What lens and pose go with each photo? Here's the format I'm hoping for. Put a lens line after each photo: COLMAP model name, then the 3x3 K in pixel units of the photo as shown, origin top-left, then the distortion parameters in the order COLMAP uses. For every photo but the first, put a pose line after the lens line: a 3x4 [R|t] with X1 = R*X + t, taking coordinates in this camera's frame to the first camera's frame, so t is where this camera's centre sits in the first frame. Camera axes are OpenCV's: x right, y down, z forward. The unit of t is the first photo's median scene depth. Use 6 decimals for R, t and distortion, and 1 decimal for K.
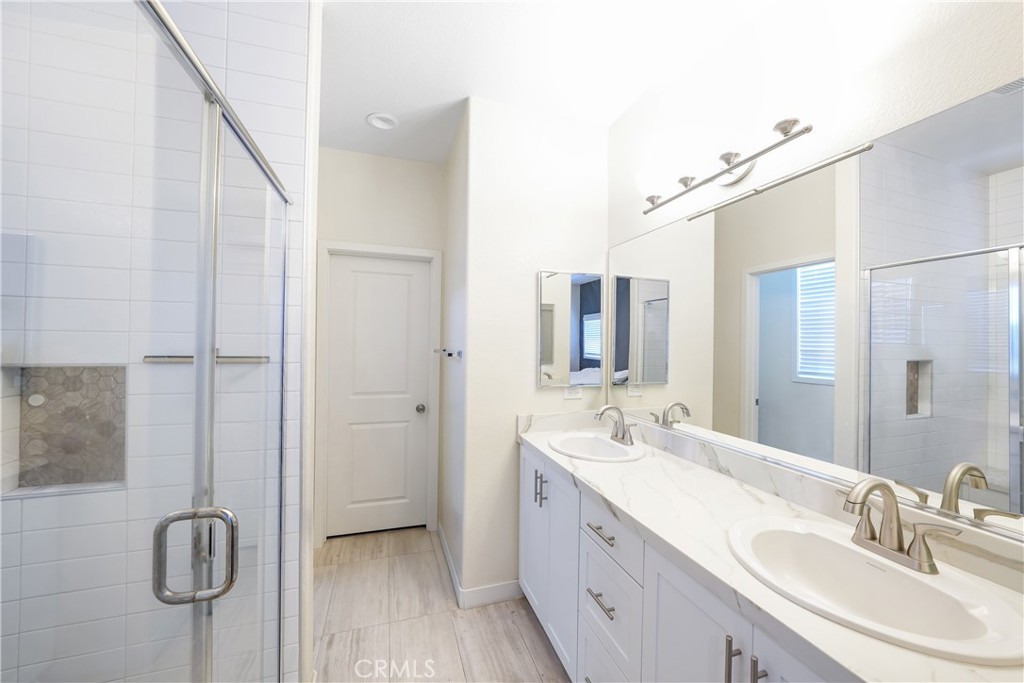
lens RADIAL K [[375.2, 0, 509.0], [0, 375.2, 342.6], [0, 0, 1]] dist [-0.003696, -0.000123]
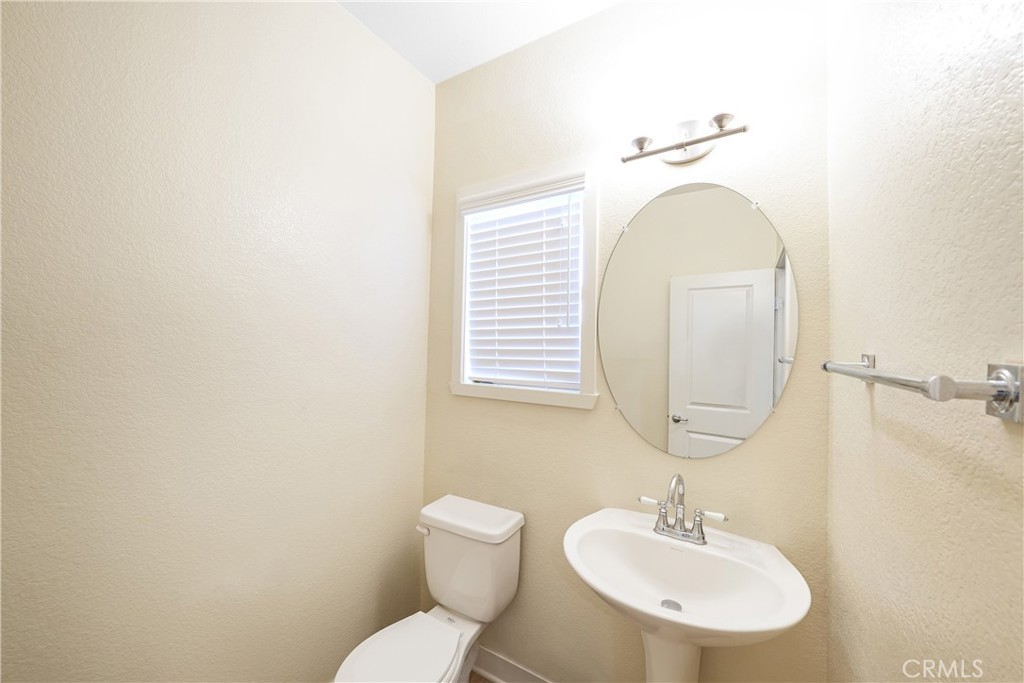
lens RADIAL K [[375.2, 0, 523.1], [0, 375.2, 344.5], [0, 0, 1]] dist [-0.003696, -0.000123]
pose [[0.760482, 0.028993, 0.648711, -0.205271], [-0.019222, 0.999570, -0.022141, 0.001320], [-0.649074, 0.004368, 0.760713, 0.615110]]
